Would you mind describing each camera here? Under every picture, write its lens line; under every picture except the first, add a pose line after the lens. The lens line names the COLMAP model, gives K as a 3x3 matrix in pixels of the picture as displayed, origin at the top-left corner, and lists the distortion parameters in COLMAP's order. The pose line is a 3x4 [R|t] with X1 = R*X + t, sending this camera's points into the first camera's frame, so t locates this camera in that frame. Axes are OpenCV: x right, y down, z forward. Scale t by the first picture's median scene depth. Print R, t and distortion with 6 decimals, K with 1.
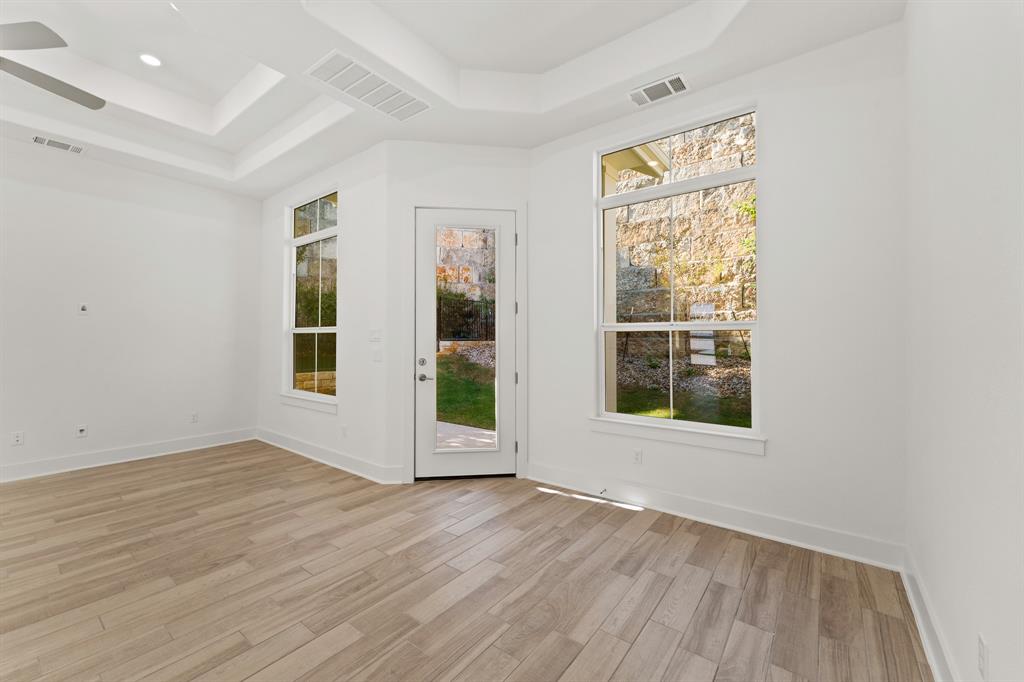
lens RADIAL K [[412.3, 0, 506.2], [0, 412.3, 338.3], [0, 0, 1]] dist [0.001477, 0.000051]
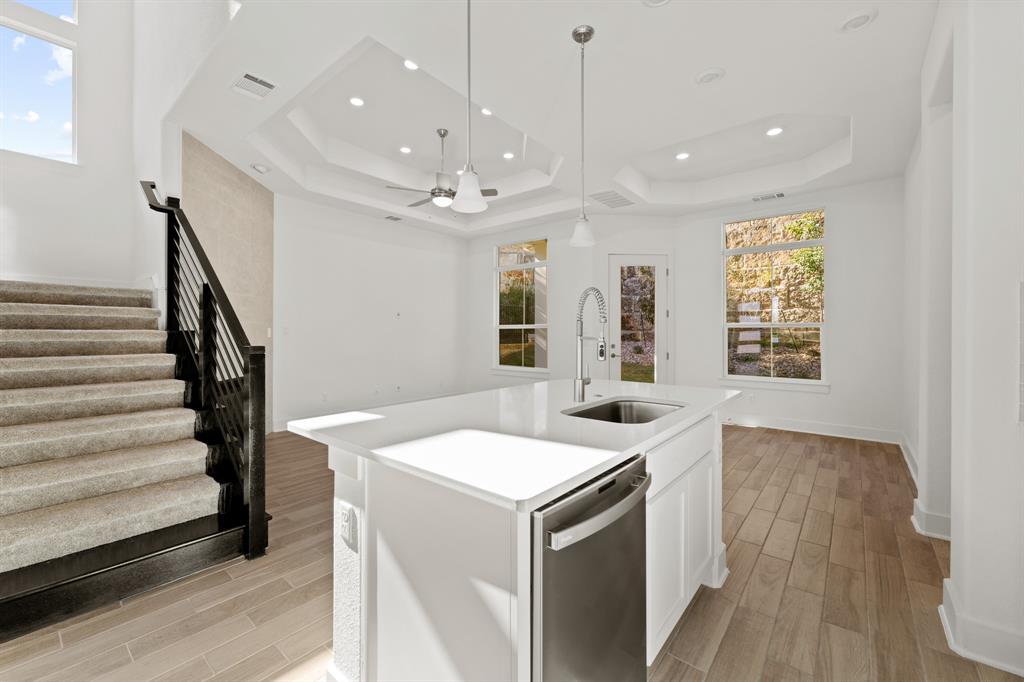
lens RADIAL K [[409.2, 0, 509.3], [0, 409.2, 335.3], [0, 0, 1]] dist [0.002617, 0.000424]
pose [[0.999225, -0.001043, -0.039361, -0.218394], [0.001448, 0.999946, 0.010252, -0.001738], [0.039348, -0.010301, 0.999172, -0.267905]]
